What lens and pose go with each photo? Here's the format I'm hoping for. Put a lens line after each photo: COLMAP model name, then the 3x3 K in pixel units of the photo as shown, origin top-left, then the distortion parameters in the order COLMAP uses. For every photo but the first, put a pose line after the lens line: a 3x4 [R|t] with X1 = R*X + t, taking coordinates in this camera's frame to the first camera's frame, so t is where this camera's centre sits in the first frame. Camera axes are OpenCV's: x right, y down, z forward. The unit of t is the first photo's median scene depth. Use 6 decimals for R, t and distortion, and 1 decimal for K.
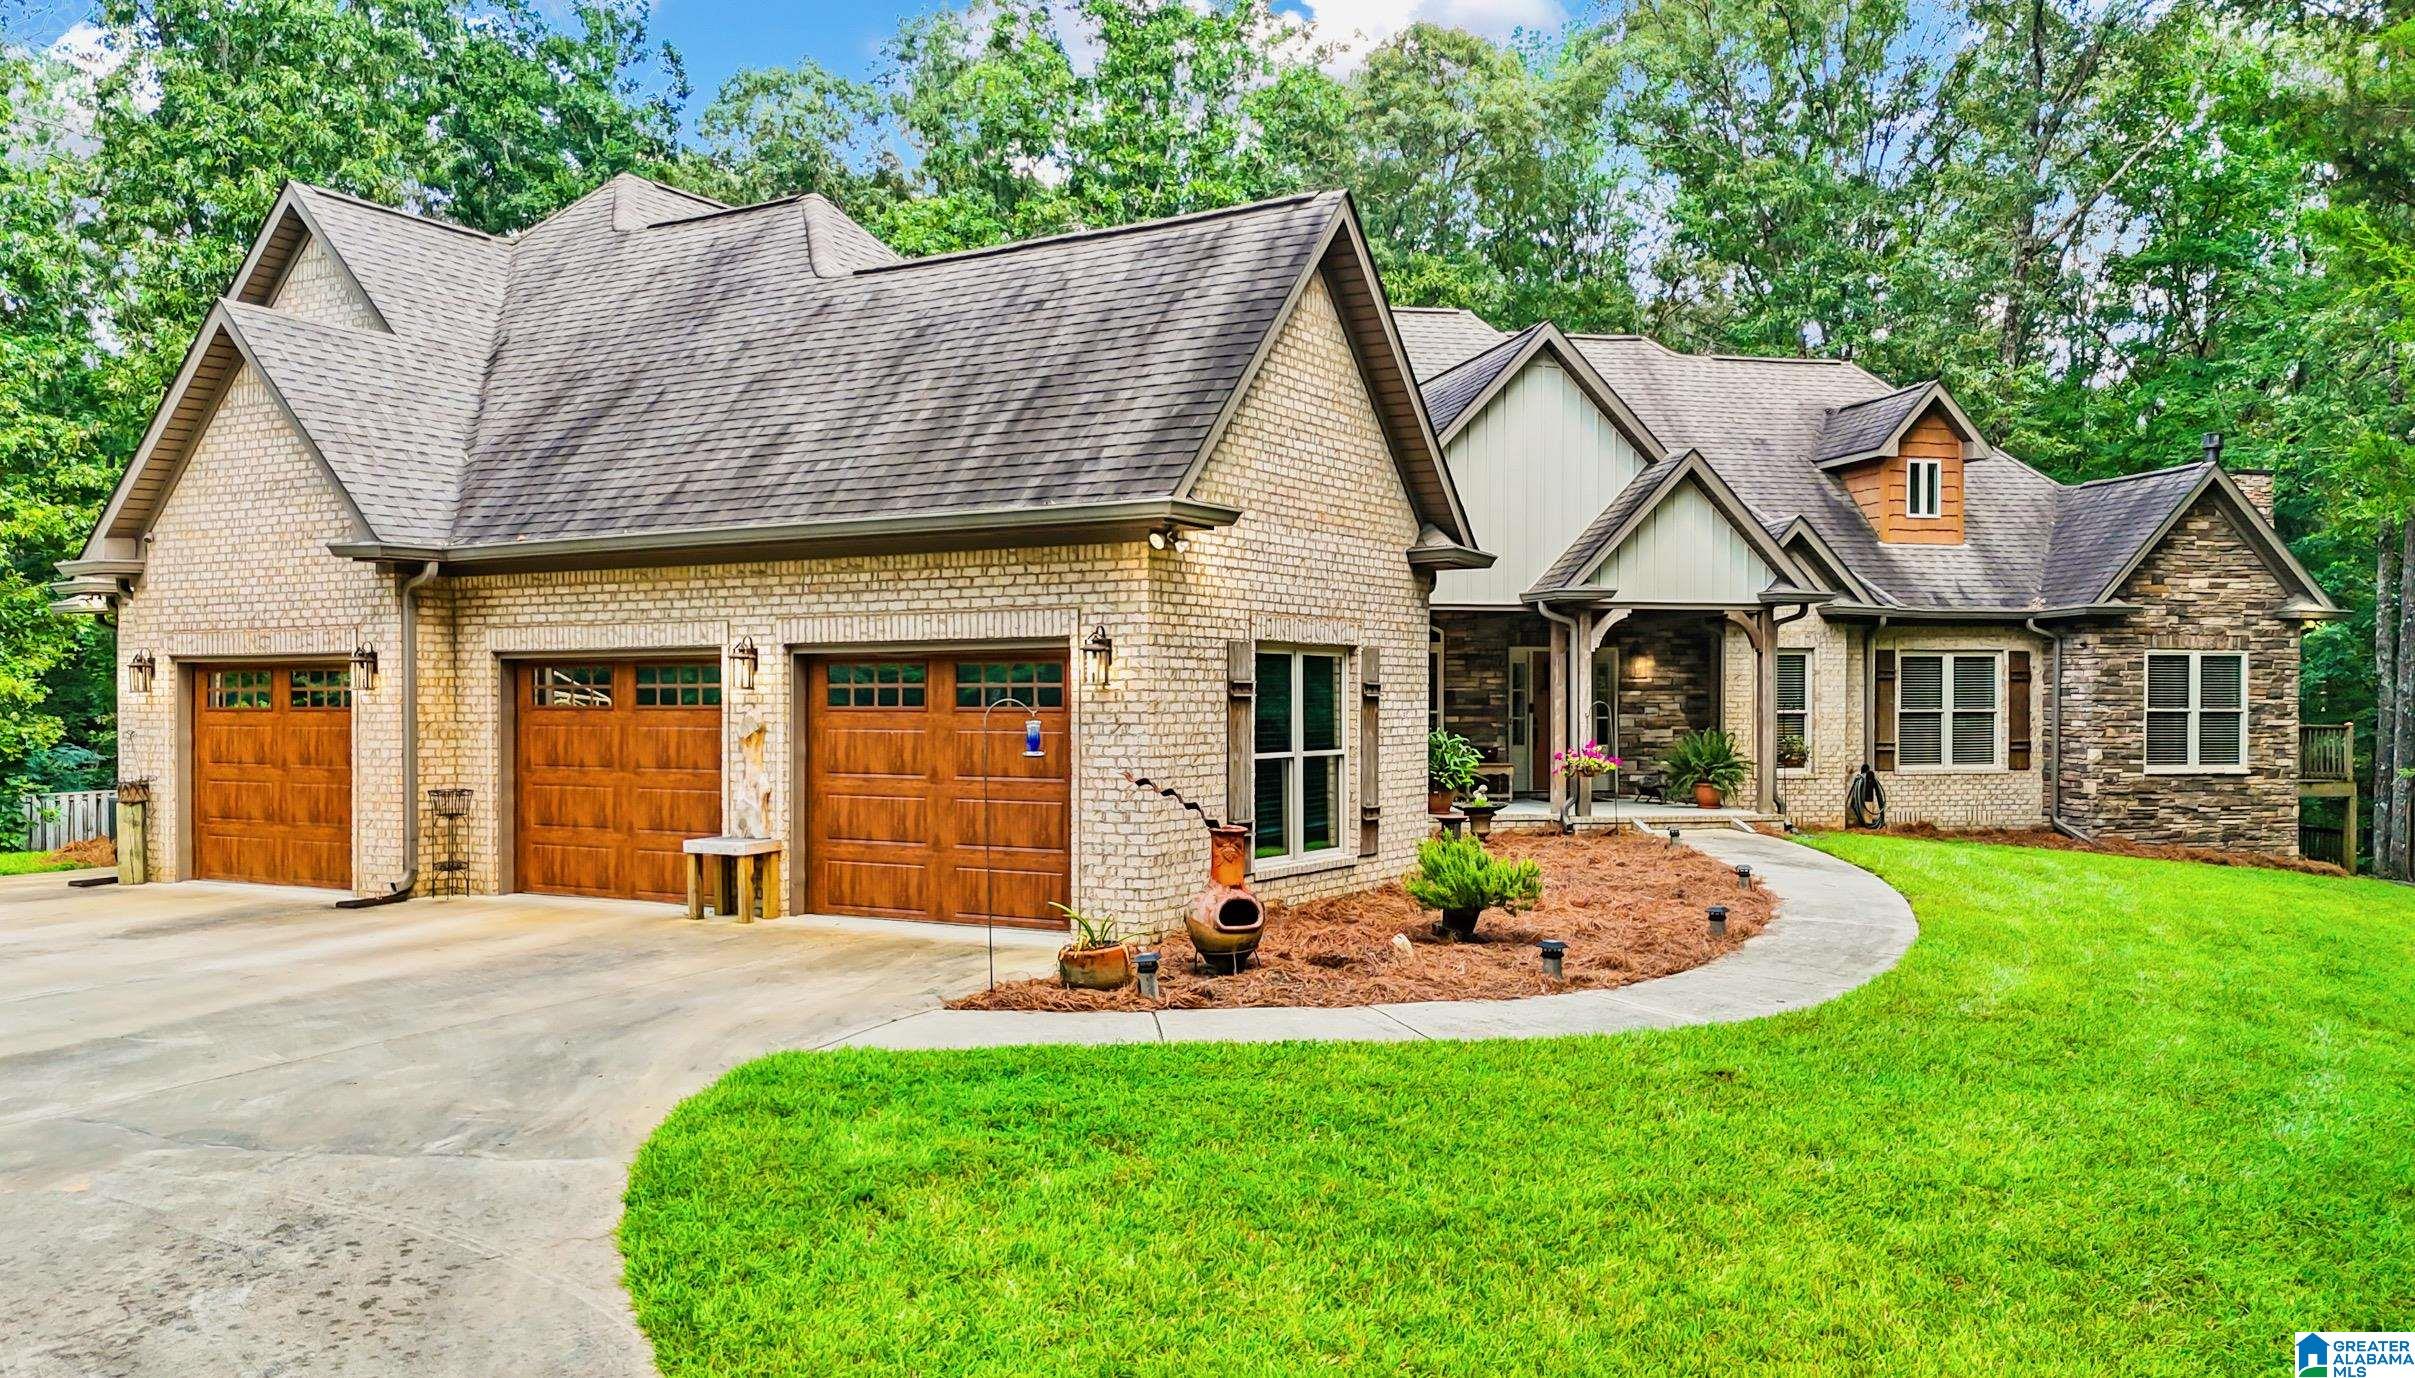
lens RADIAL K [[1996.9, 0, 1233.7], [0, 1996.9, 702.6], [0, 0, 1]] dist [0.040948, -0.023697]
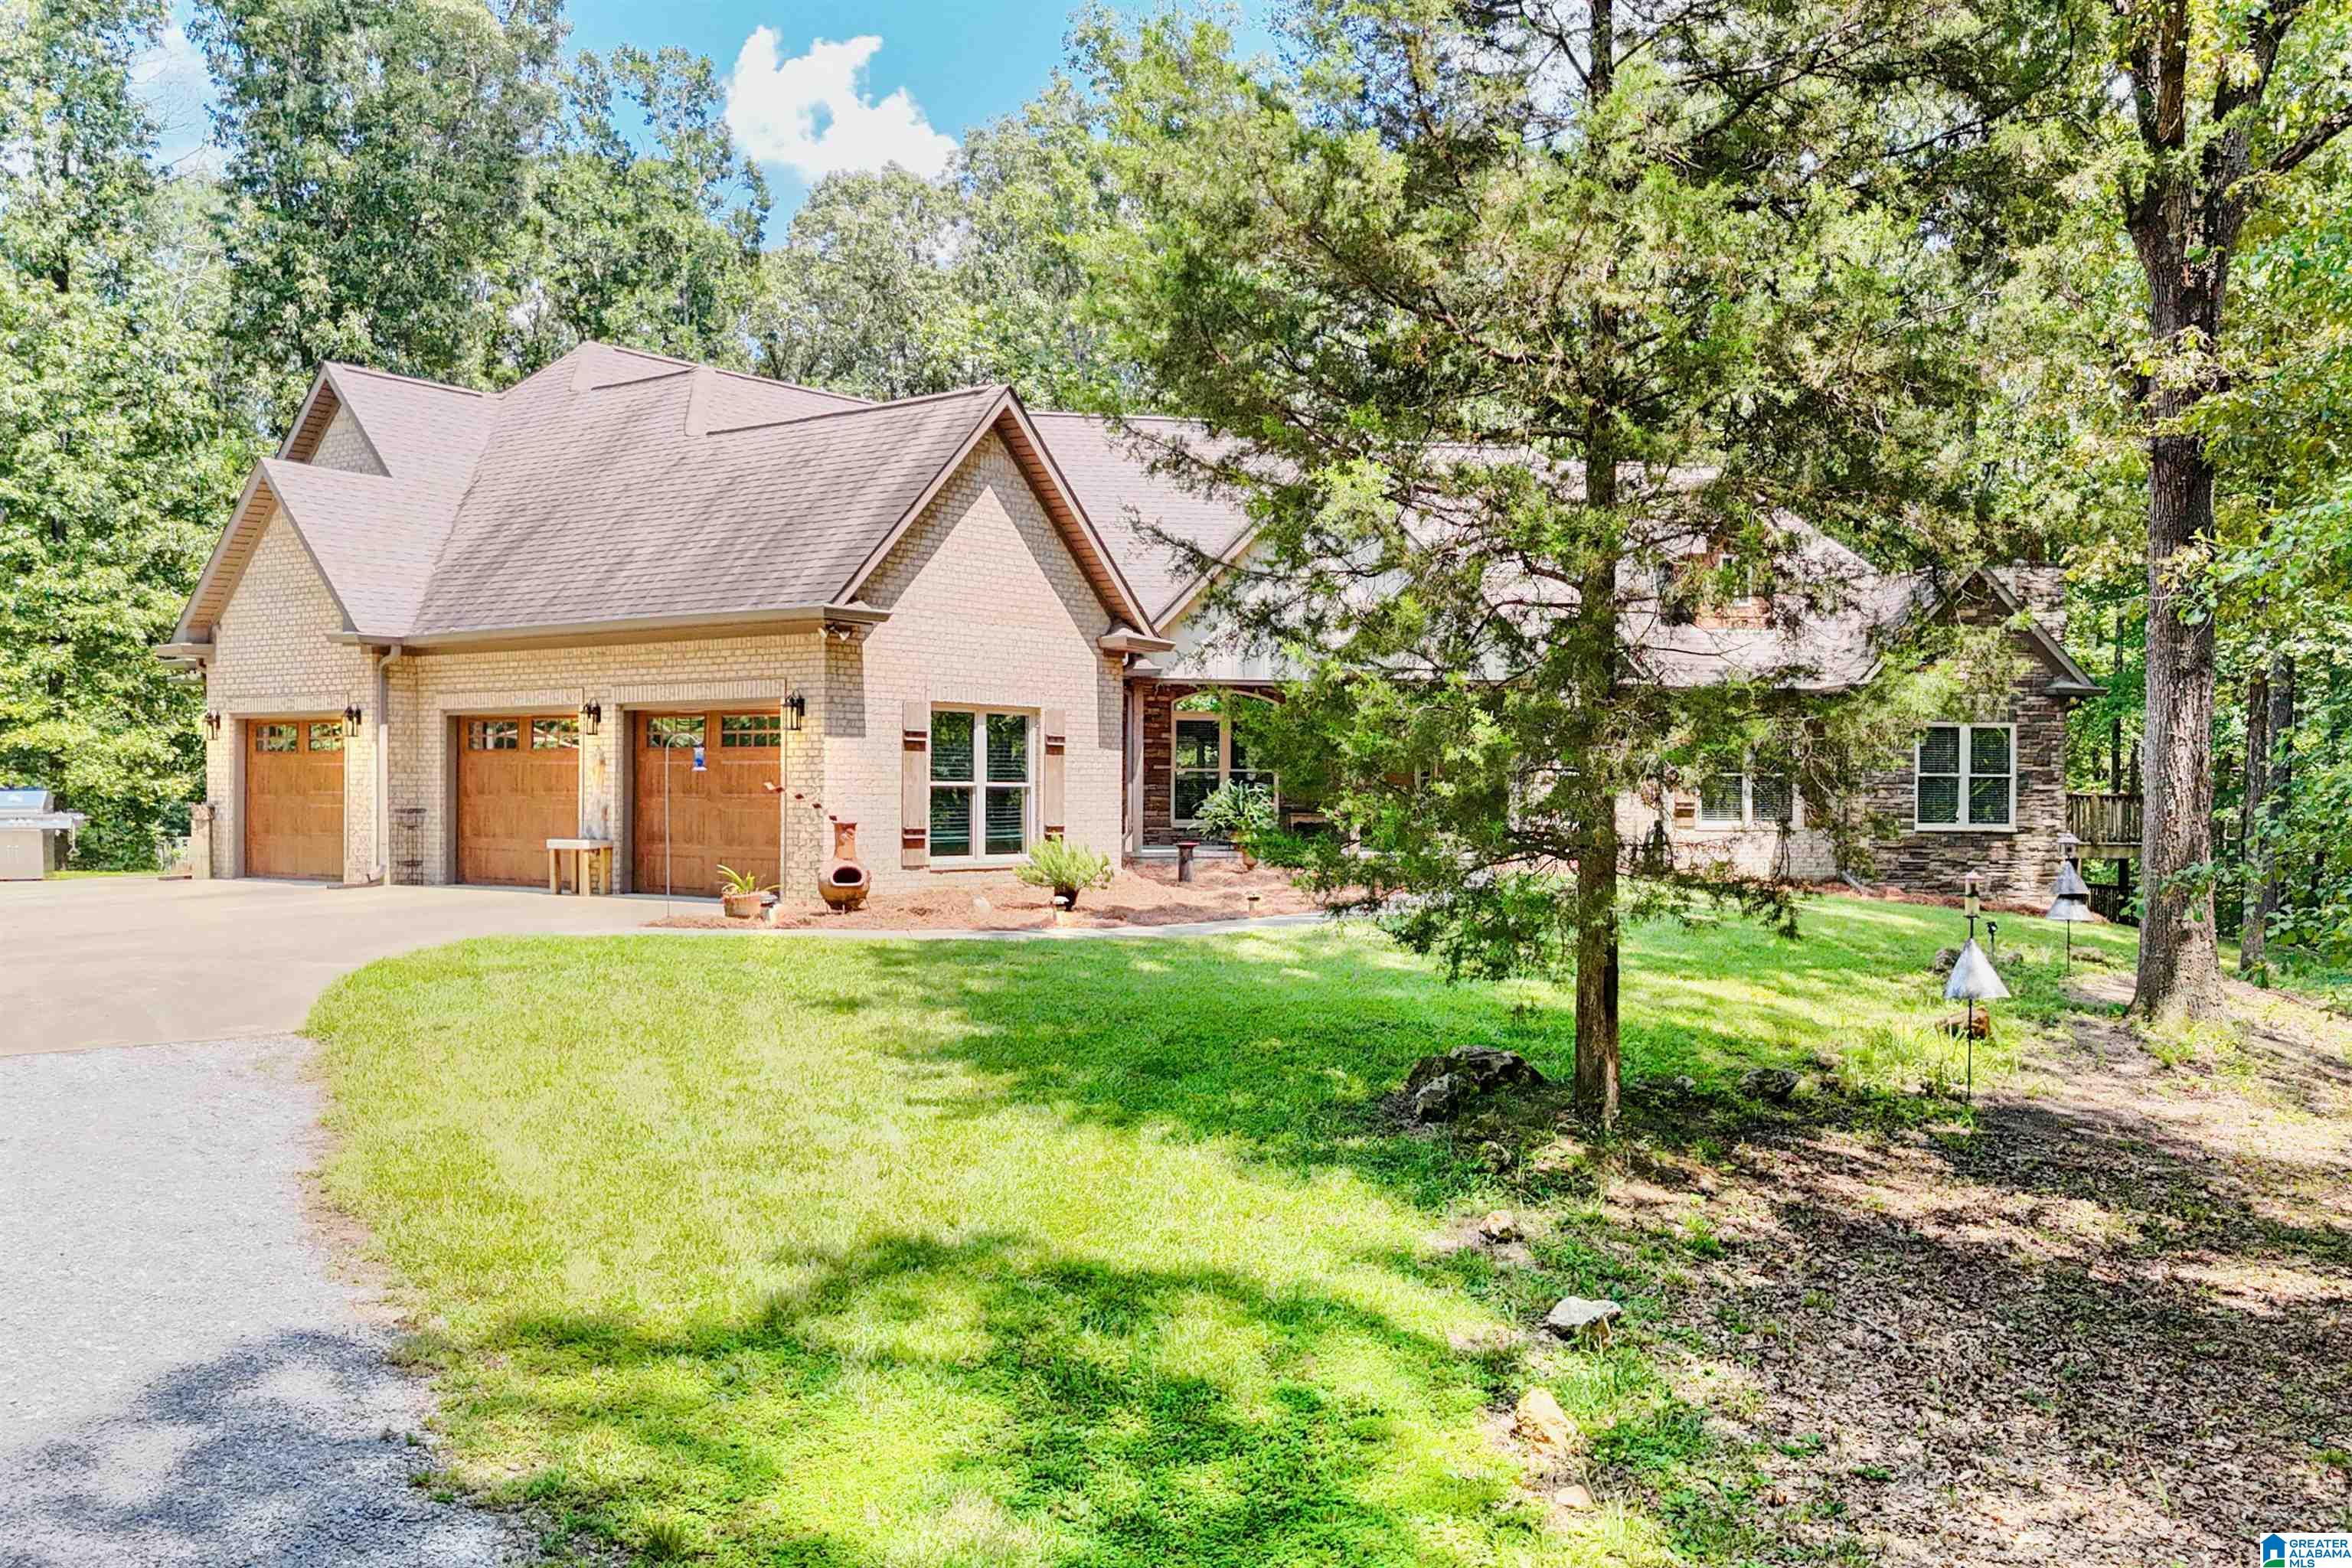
lens RADIAL K [[2054.0, 0, 1186.0], [0, 2054.0, 782.0], [0, 0, 1]] dist [0.058963, -0.055607]
pose [[0.995182, 0.007335, -0.097771, 0.249663], [-0.007465, 0.999972, -0.000965, 0.019179], [0.097761, 0.001691, 0.995209, -0.331003]]
